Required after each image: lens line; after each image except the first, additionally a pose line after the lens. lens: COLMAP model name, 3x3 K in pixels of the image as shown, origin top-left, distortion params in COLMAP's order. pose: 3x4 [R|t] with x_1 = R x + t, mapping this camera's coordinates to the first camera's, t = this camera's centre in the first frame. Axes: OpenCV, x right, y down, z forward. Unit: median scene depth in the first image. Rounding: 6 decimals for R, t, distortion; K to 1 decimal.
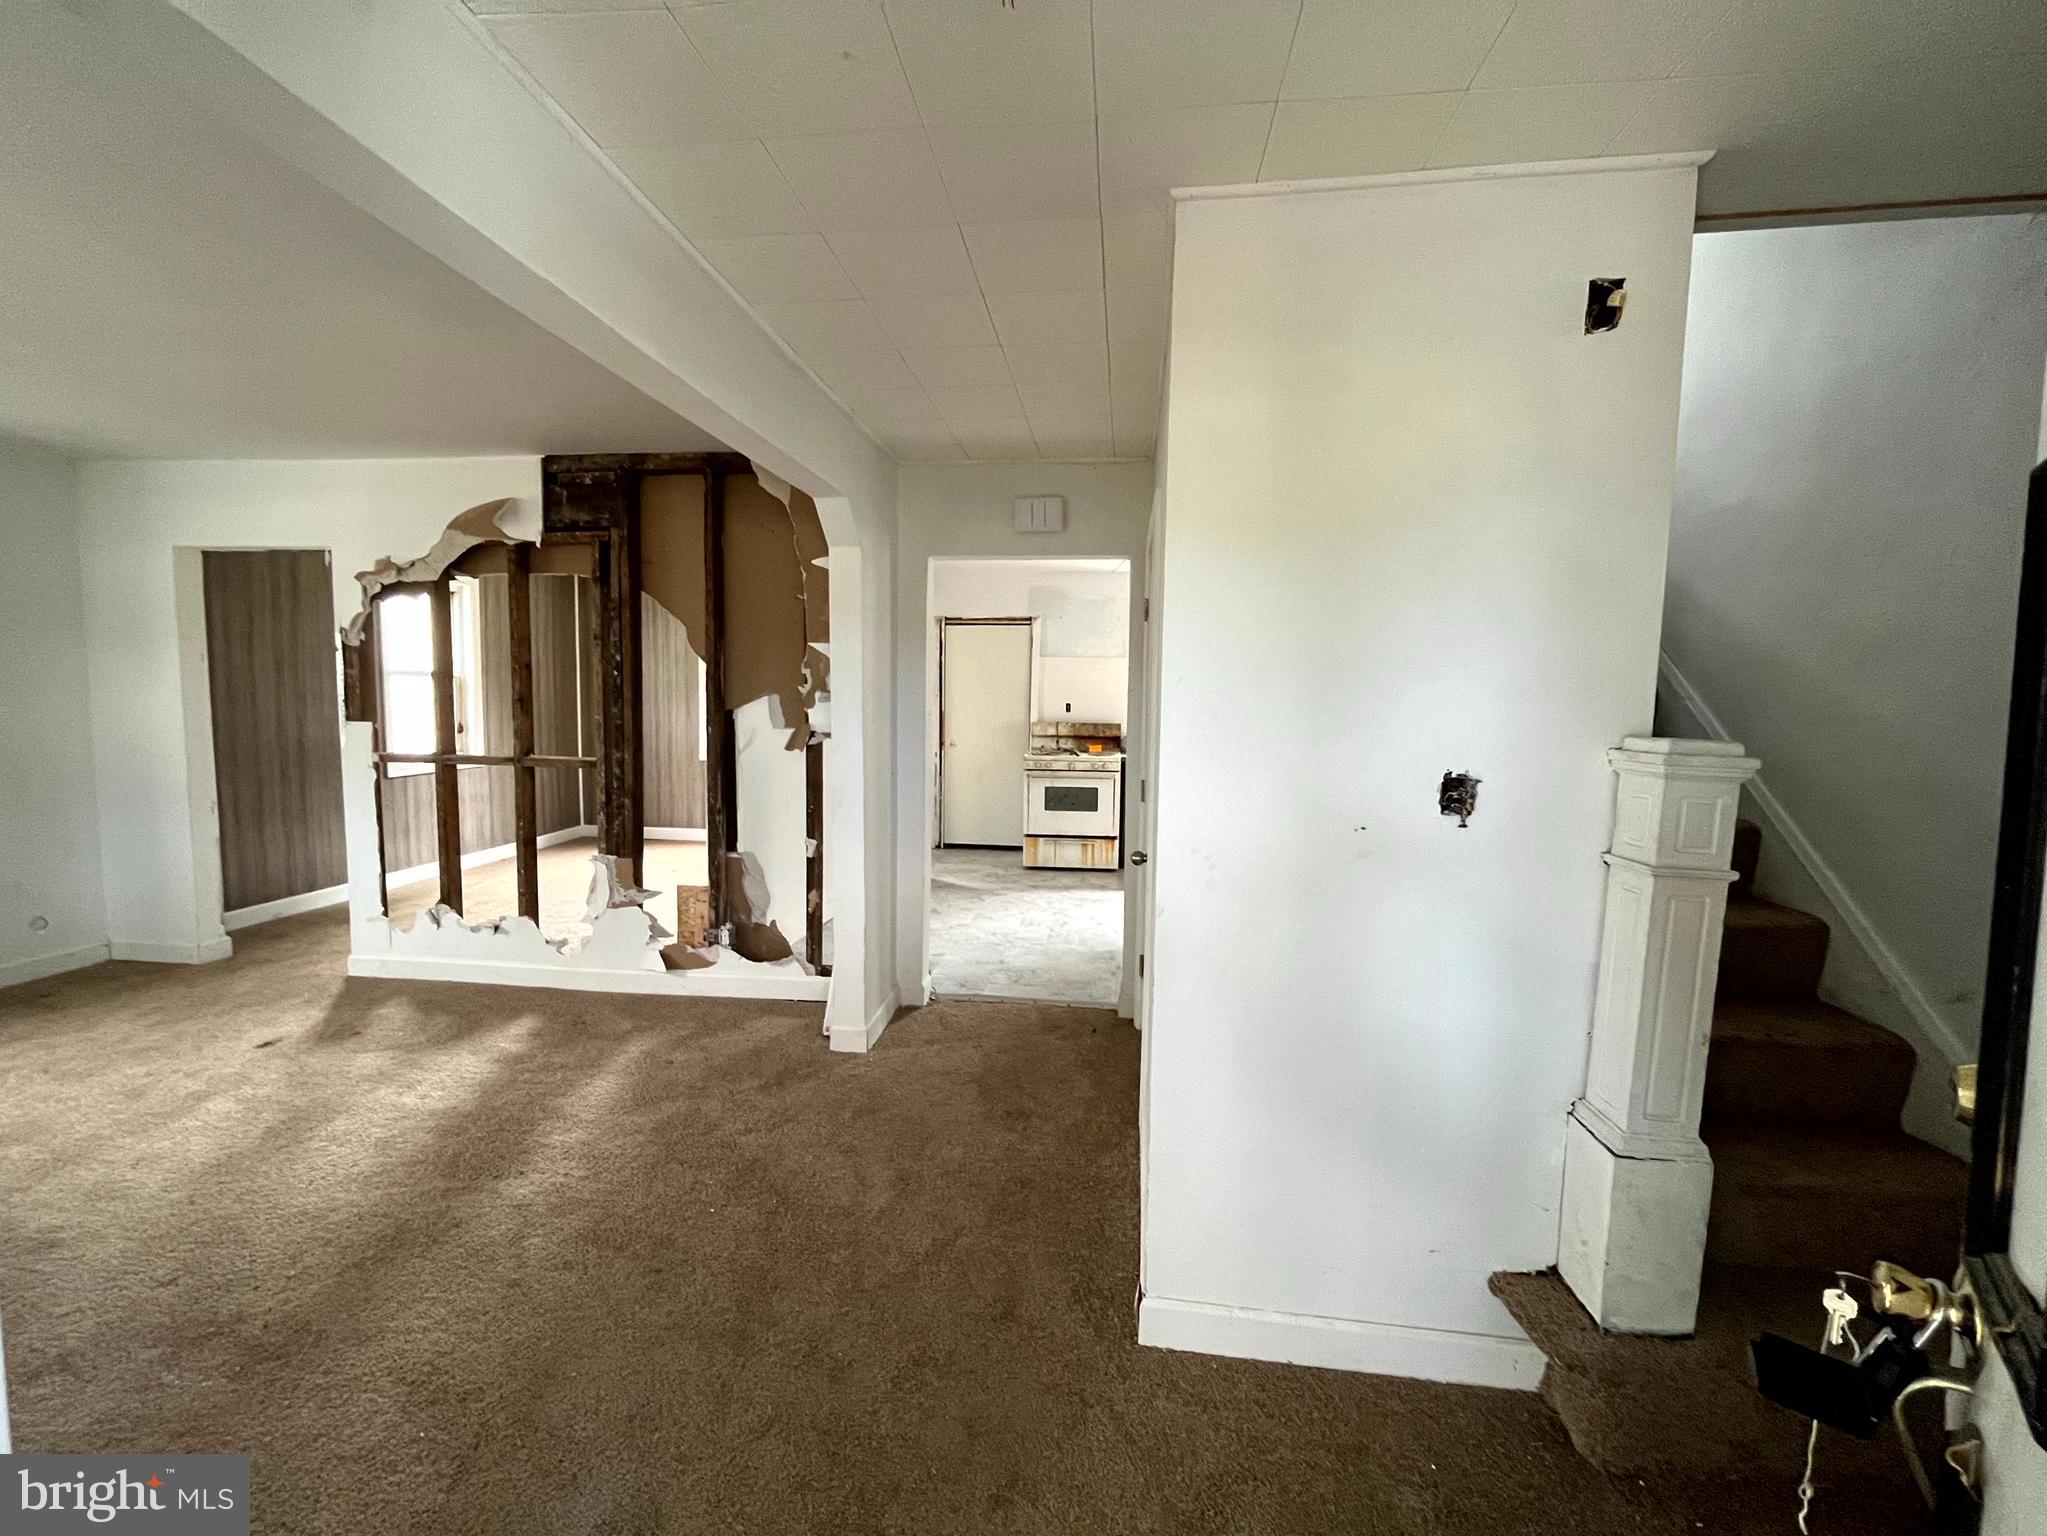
lens RADIAL K [[832.7, 0, 1031.4], [0, 832.7, 765.5], [0, 0, 1]] dist [-0.003761, 0.000807]
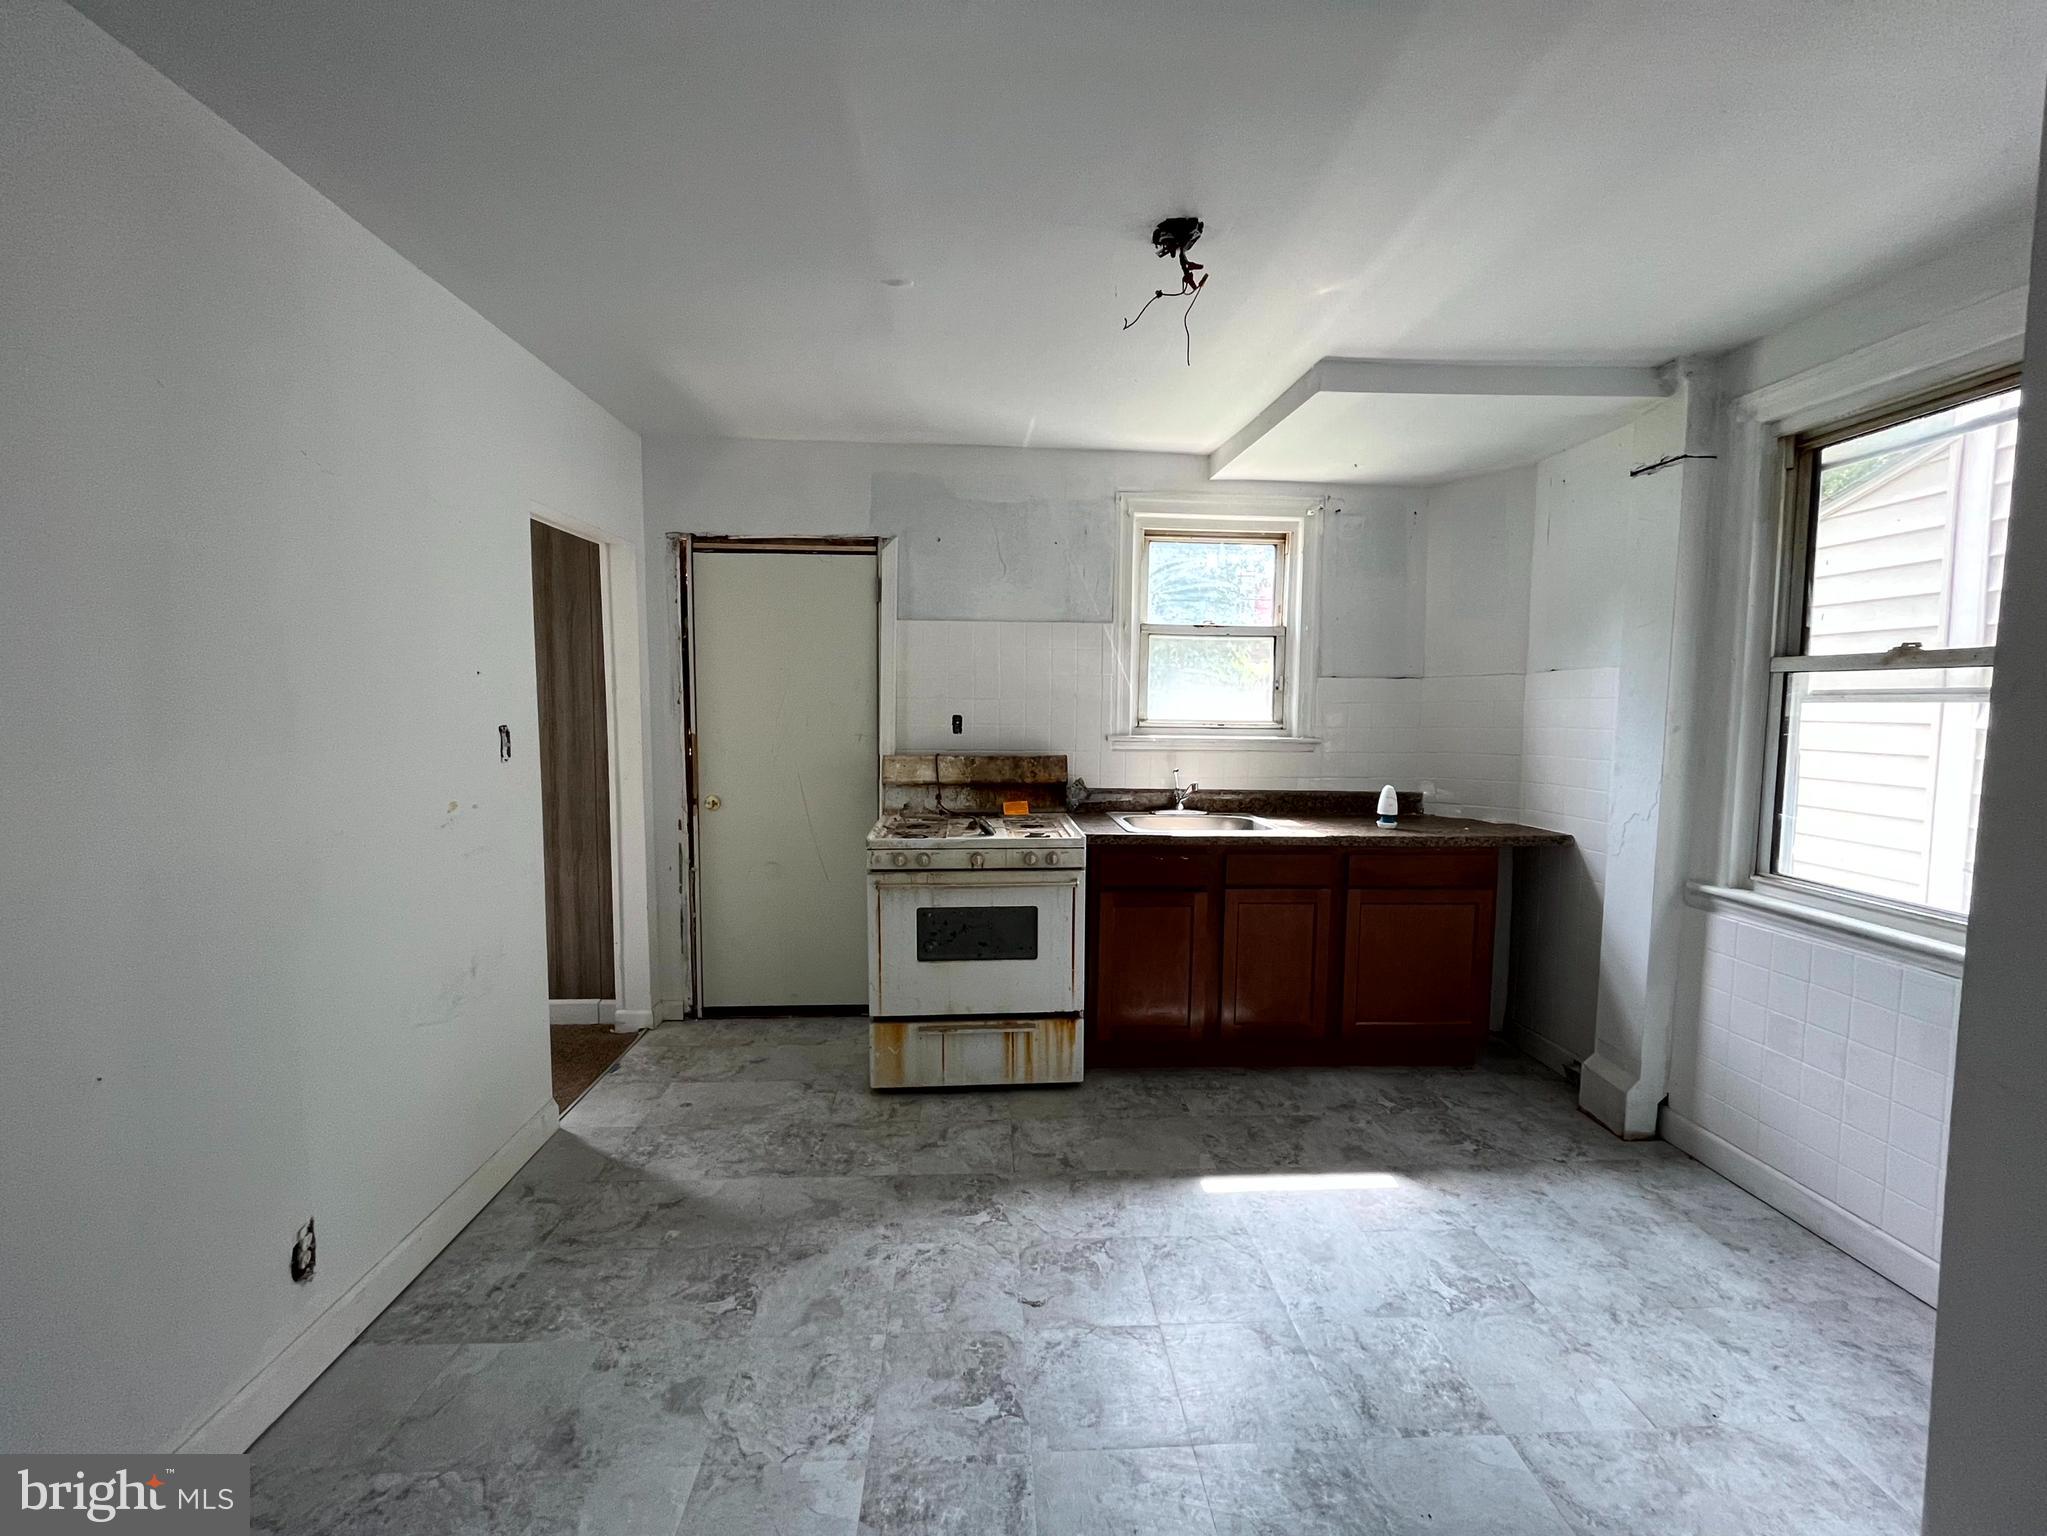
lens RADIAL K [[832.7, 0, 1036.7], [0, 832.7, 766.8], [0, 0, 1]] dist [-0.003761, 0.000807]
pose [[0.982488, -0.021350, 0.185097, -0.001531], [0.021045, 0.999772, 0.003613, -0.048285], [-0.185132, 0.000345, 0.982714, 0.543507]]
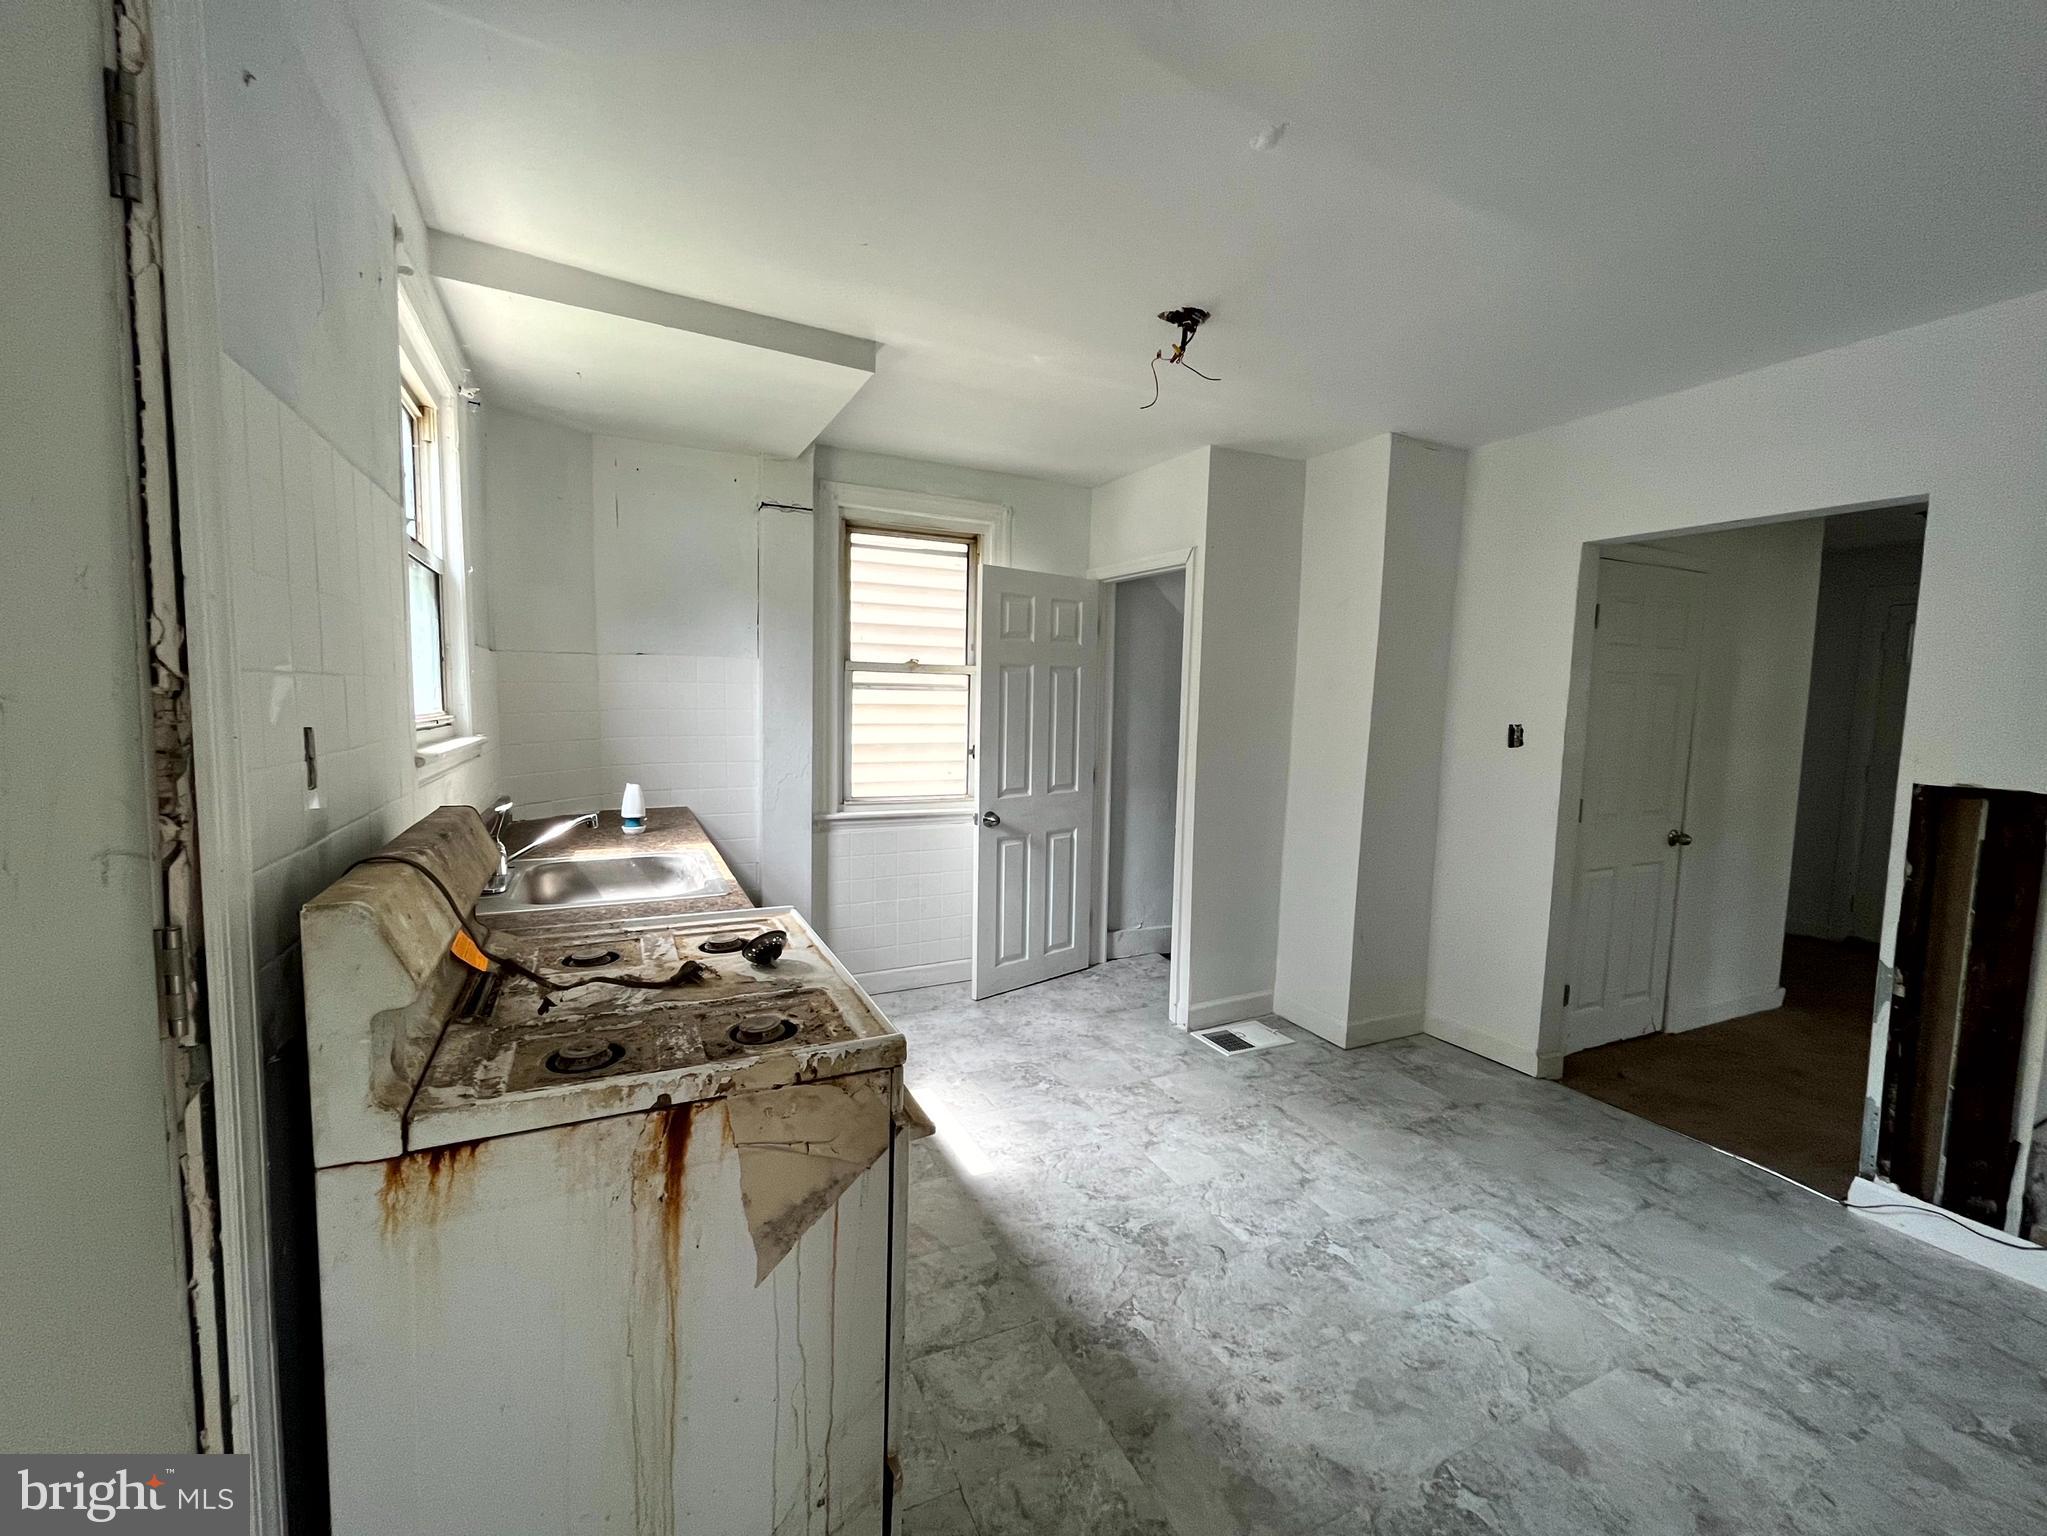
lens RADIAL K [[832.7, 0, 1009.9], [0, 832.7, 764.8], [0, 0, 1]] dist [-0.003761, 0.000807]
pose [[-0.531365, -0.094285, 0.841880, -0.158511], [0.039378, 0.989964, 0.135724, -0.089499], [-0.846227, 0.105270, -0.522319, 1.040813]]
